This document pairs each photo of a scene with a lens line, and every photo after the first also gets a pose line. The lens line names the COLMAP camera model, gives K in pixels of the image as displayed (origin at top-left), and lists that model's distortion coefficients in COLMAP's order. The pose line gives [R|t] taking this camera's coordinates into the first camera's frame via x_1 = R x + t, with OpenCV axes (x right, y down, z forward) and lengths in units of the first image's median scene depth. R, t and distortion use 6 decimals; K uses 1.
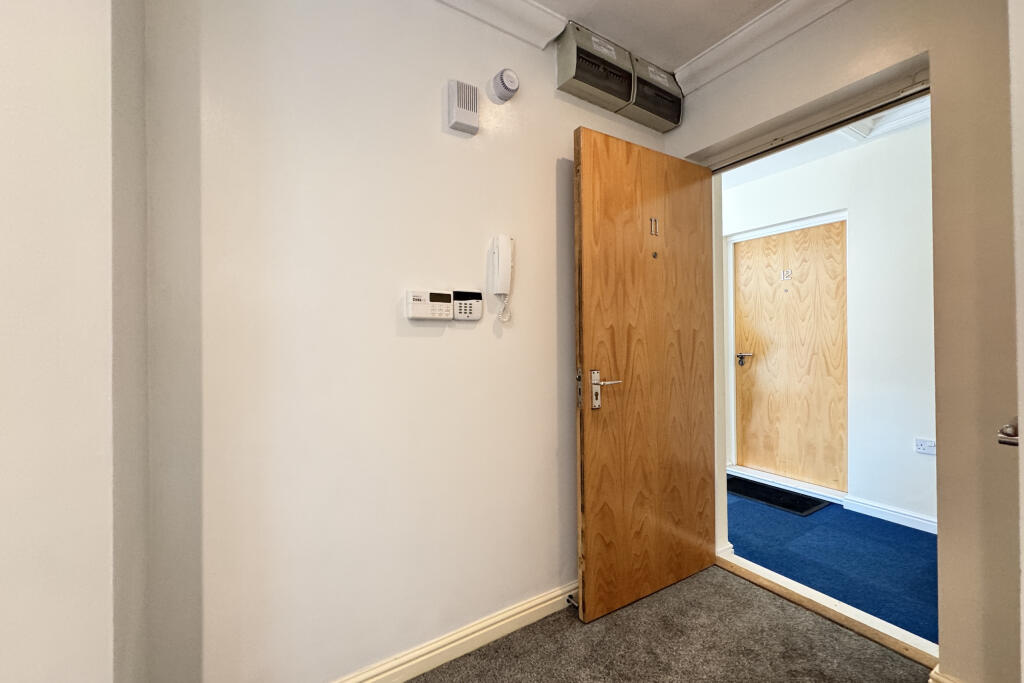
lens RADIAL K [[409.9, 0, 510.5], [0, 409.9, 340.5], [0, 0, 1]] dist [-0.000860, 0.000241]
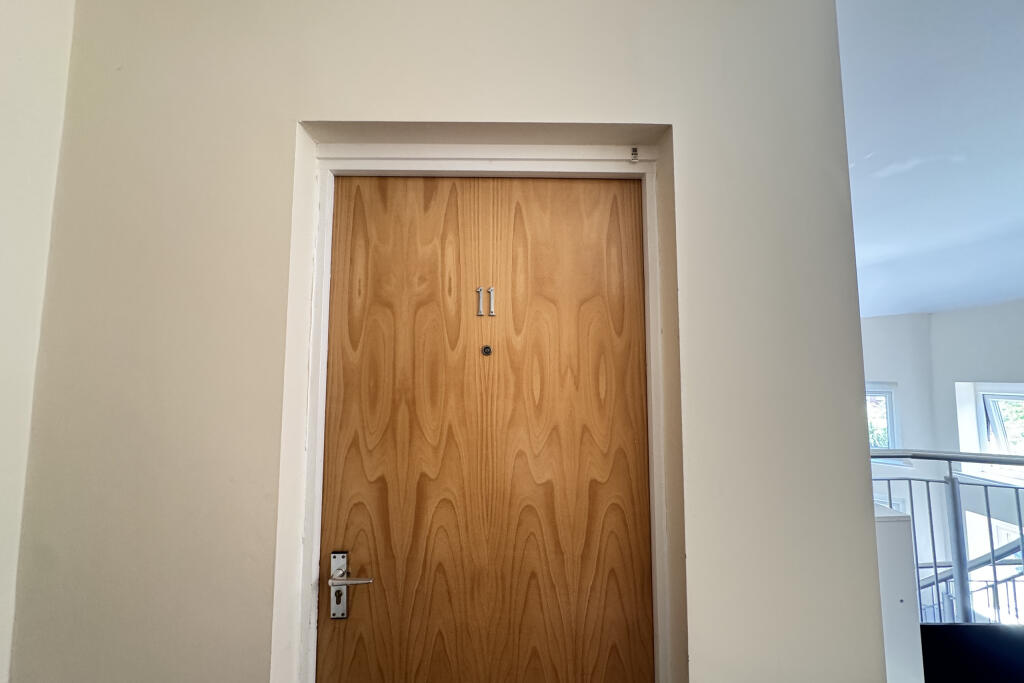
lens RADIAL K [[409.9, 0, 510.5], [0, 409.9, 340.5], [0, 0, 1]] dist [-0.000860, 0.000241]
pose [[0.871213, -0.035169, -0.489644, 0.698022], [-0.001352, 0.997255, -0.074035, -0.188051], [0.490904, 0.065162, 0.868773, 0.534054]]
